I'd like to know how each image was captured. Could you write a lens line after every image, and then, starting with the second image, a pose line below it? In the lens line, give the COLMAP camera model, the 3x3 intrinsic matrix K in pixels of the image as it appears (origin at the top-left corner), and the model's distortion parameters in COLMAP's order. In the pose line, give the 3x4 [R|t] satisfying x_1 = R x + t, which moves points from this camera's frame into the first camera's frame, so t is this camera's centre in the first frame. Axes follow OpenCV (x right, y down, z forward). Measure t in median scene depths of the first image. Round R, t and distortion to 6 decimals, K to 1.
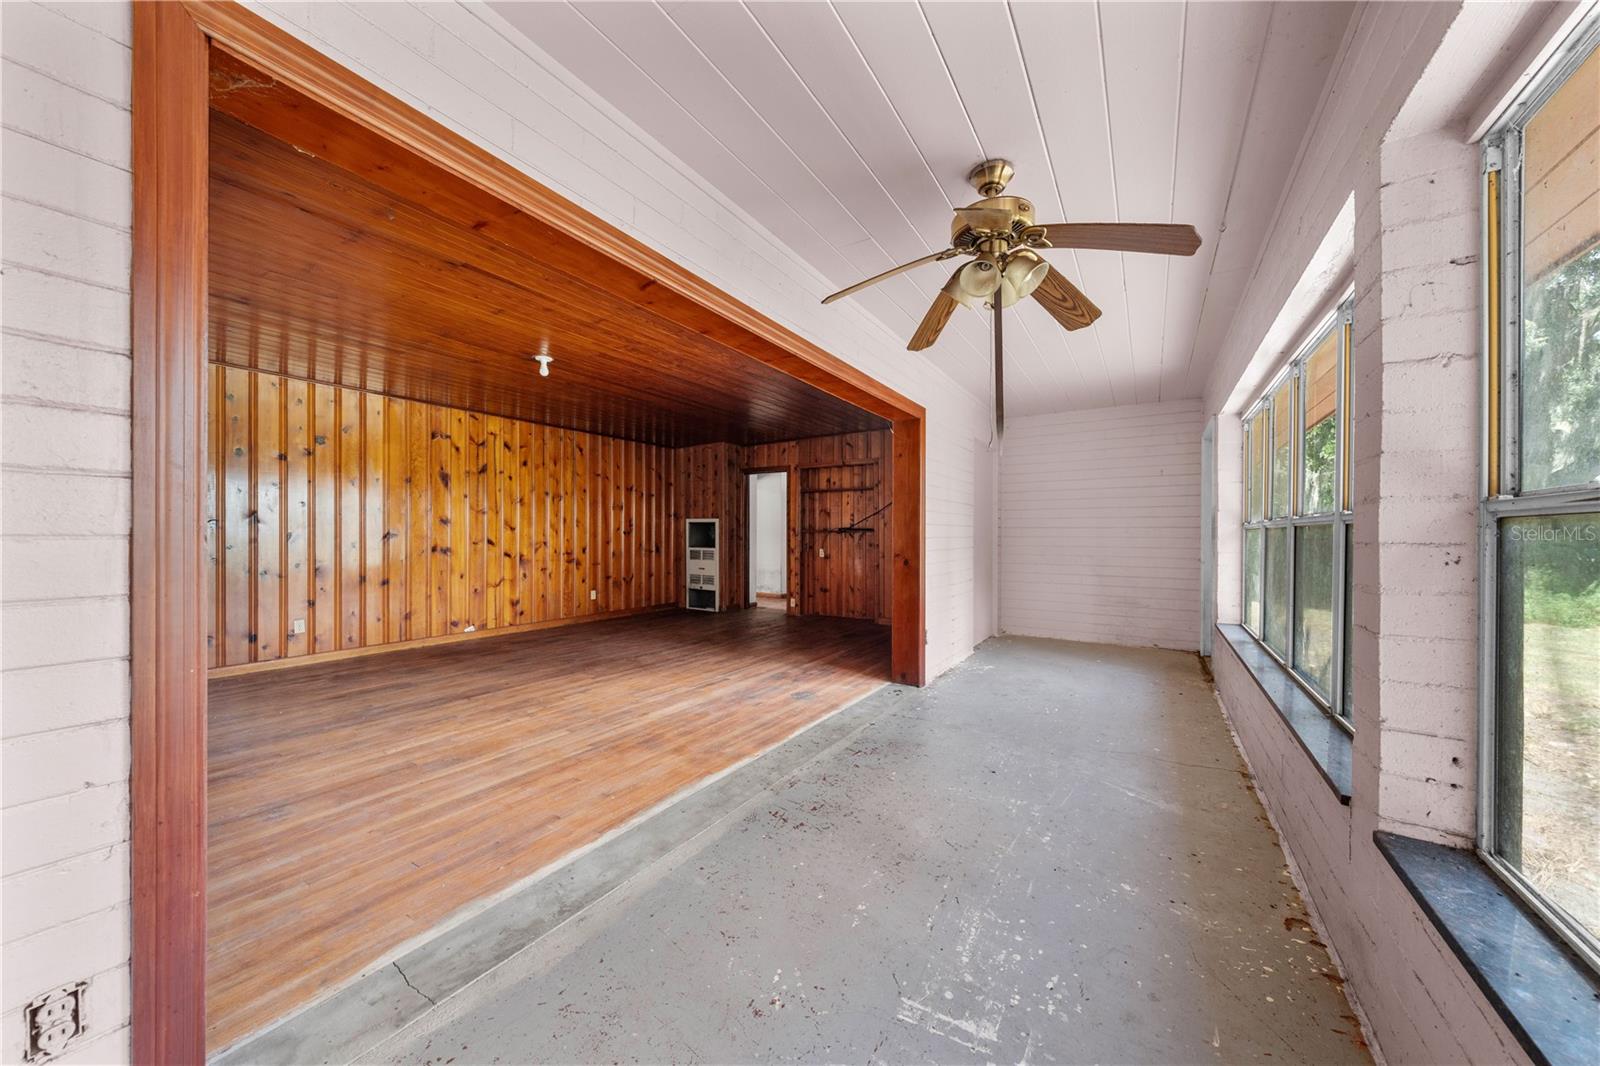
lens RADIAL K [[542.0, 0, 800.2], [0, 542.0, 536.0], [0, 0, 1]] dist [-0.002631, -0.000050]
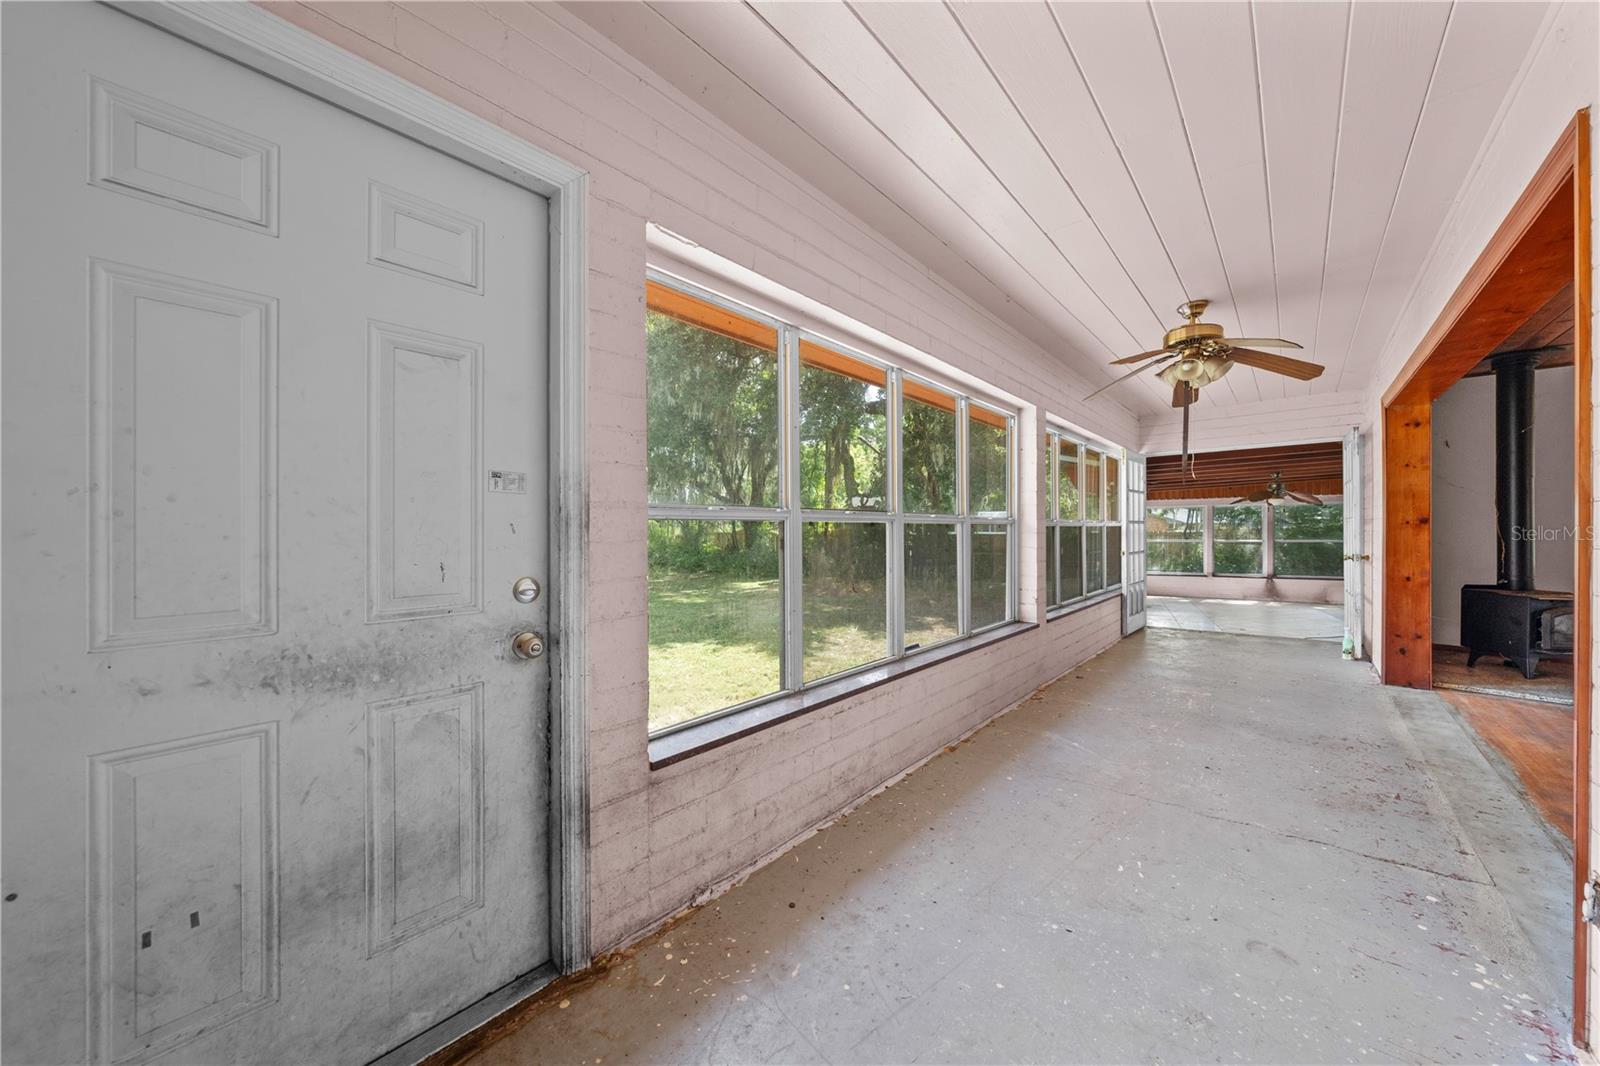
lens RADIAL K [[542.0, 0, 802.9], [0, 542.0, 527.2], [0, 0, 1]] dist [-0.002631, -0.000050]
pose [[-0.986030, -0.004784, 0.166501, 0.489918], [-0.003971, 0.999978, 0.005219, -0.006758], [-0.166522, 0.004484, -0.986027, 1.109848]]
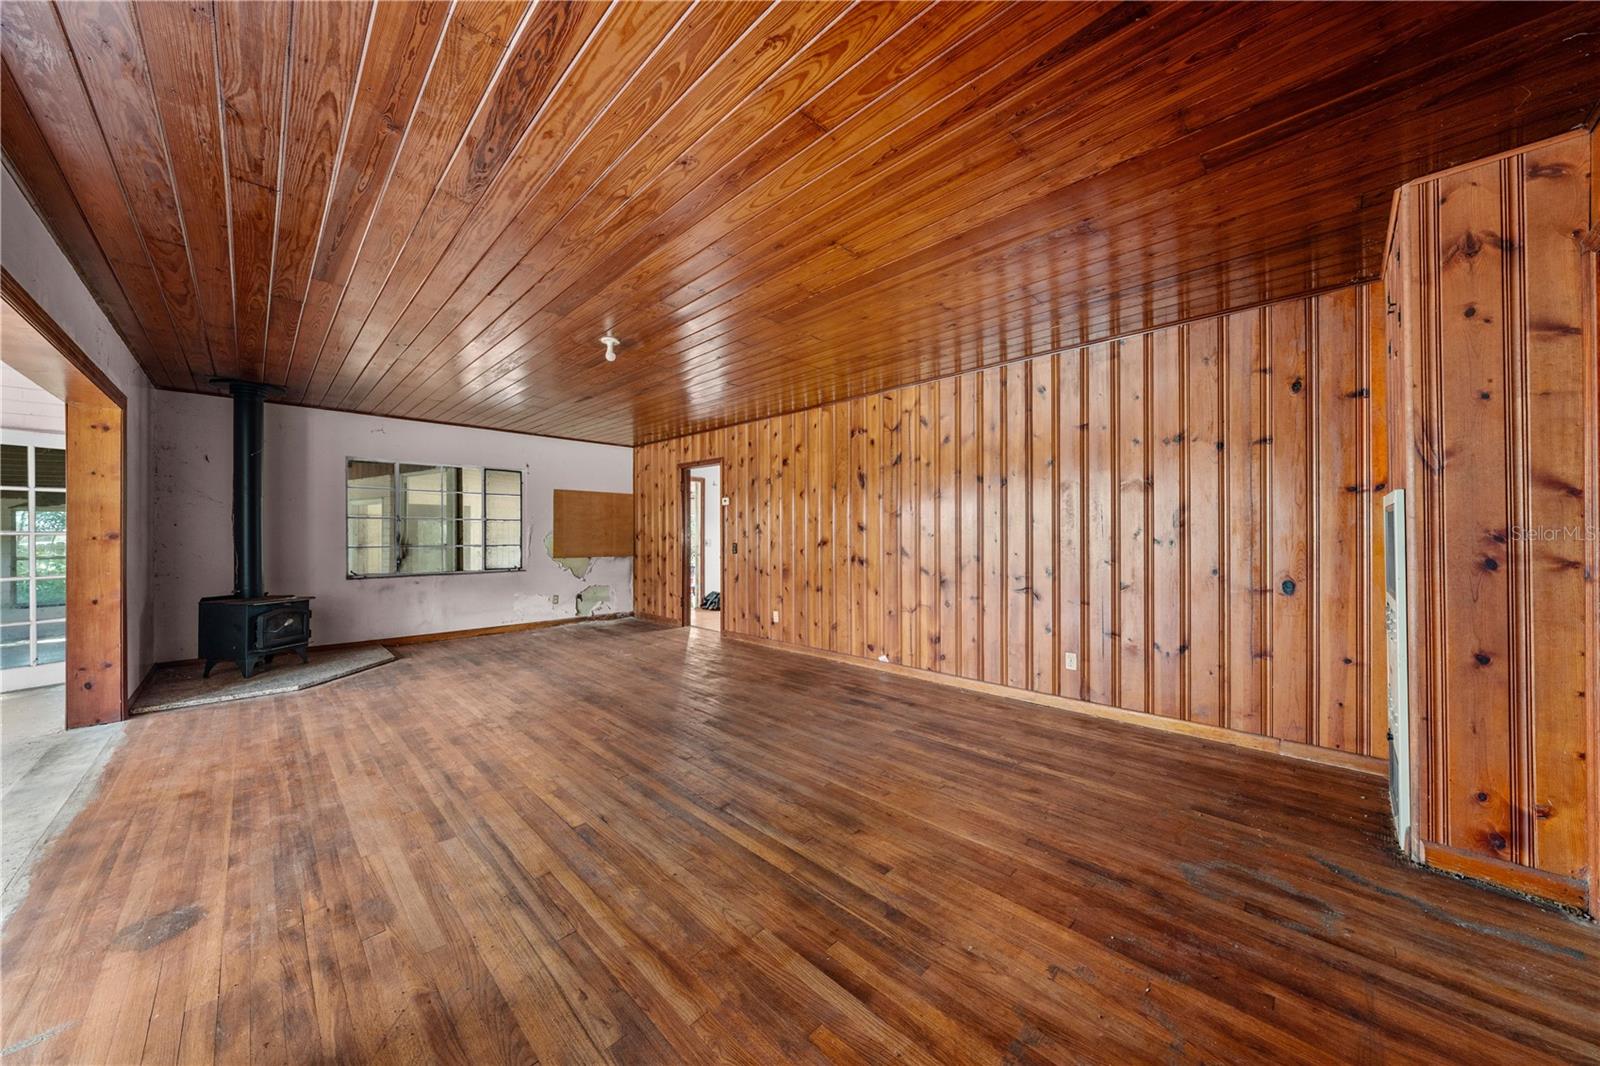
lens RADIAL K [[542.0, 0, 804.6], [0, 542.0, 532.3], [0, 0, 1]] dist [-0.002631, -0.000050]
pose [[-0.200840, -0.005643, -0.979608, 0.251261], [0.000018, 0.999983, -0.005764, -0.016170], [0.979624, -0.001176, -0.200836, 1.217385]]
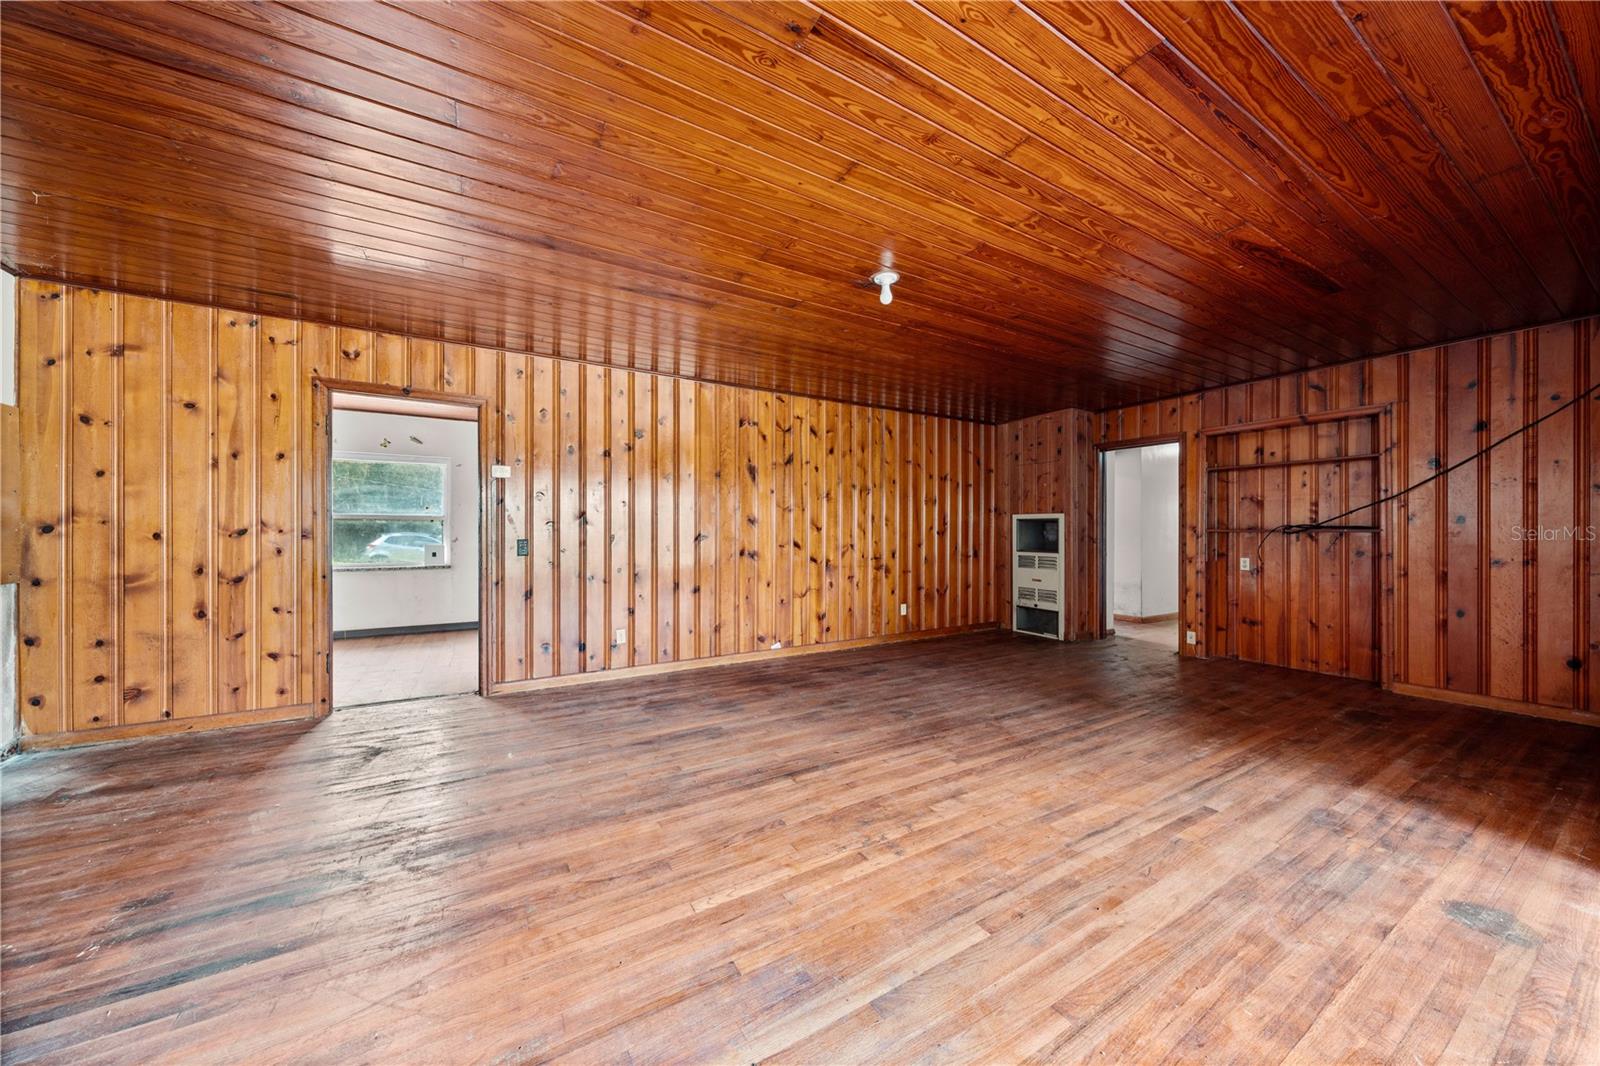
lens RADIAL K [[542.0, 0, 800.9], [0, 542.0, 532.2], [0, 0, 1]] dist [-0.002631, -0.000050]
pose [[0.893057, -0.000840, -0.449943, -0.218004], [-0.000186, 0.999997, -0.002238, -0.007711], [0.449943, 0.002082, 0.893055, 0.288324]]
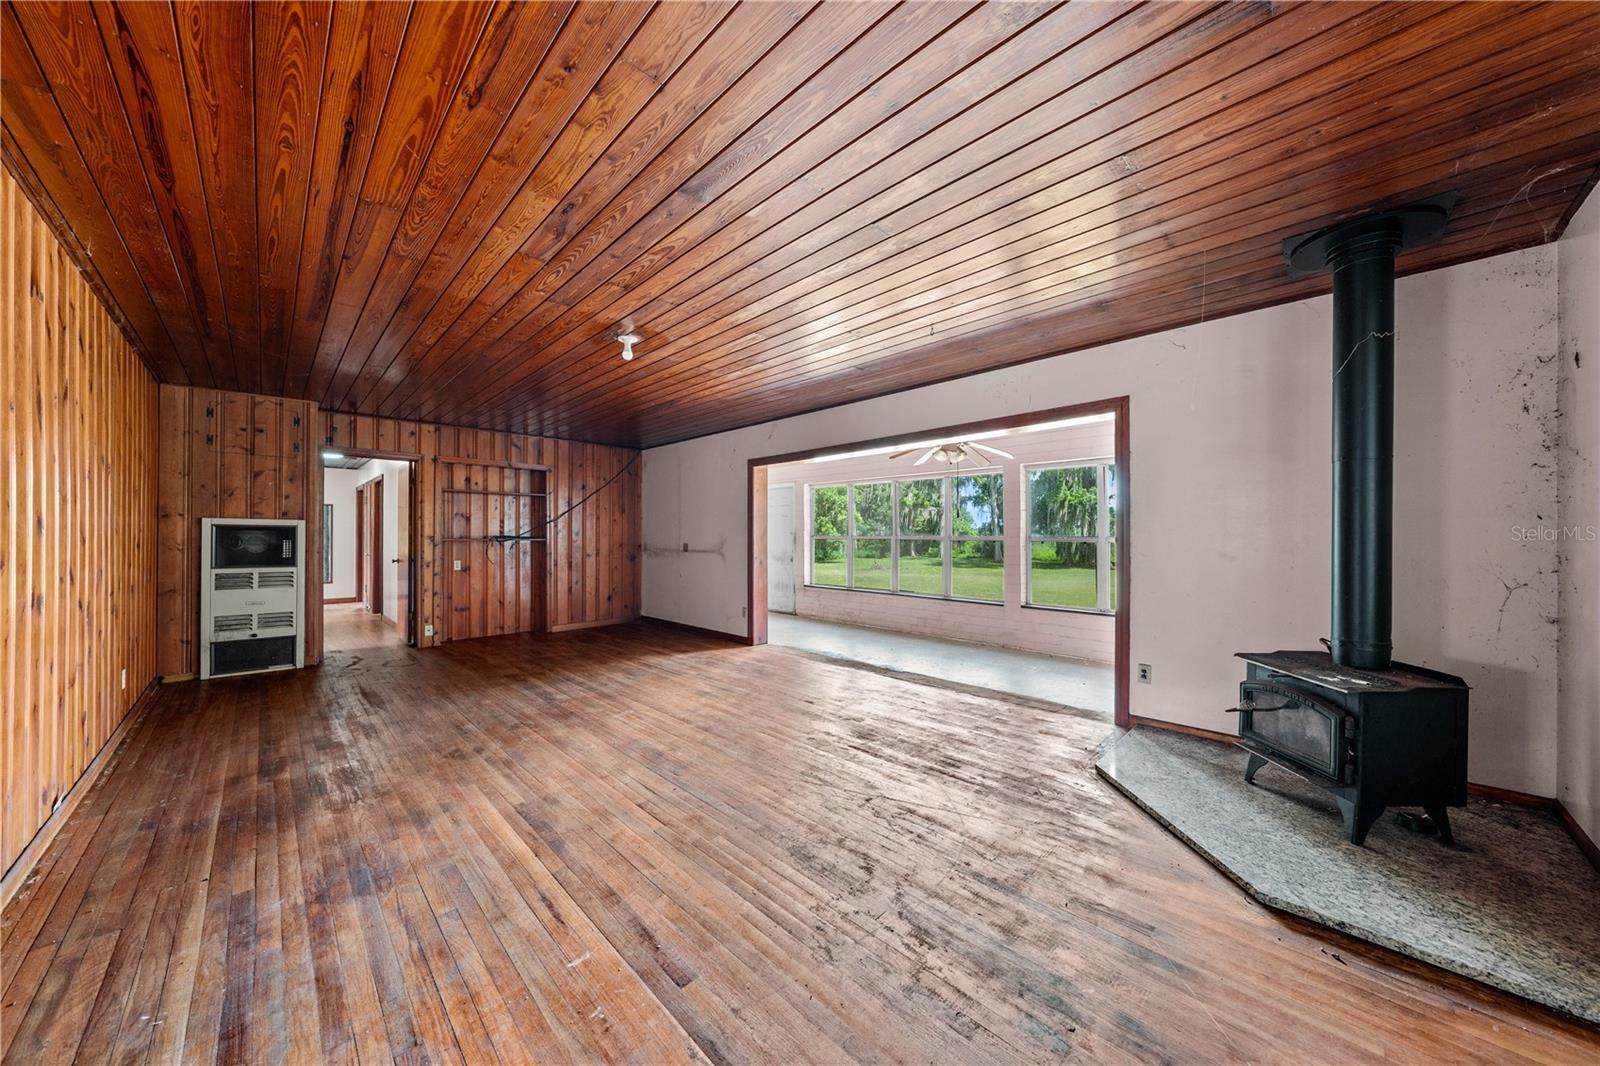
lens RADIAL K [[542.0, 0, 801.2], [0, 542.0, 532.5], [0, 0, 1]] dist [-0.002631, -0.000050]
pose [[0.215354, 0.005392, 0.976521, -1.014940], [0.002339, 0.999979, -0.006038, -0.020022], [-0.976533, 0.003584, 0.215337, 0.463070]]
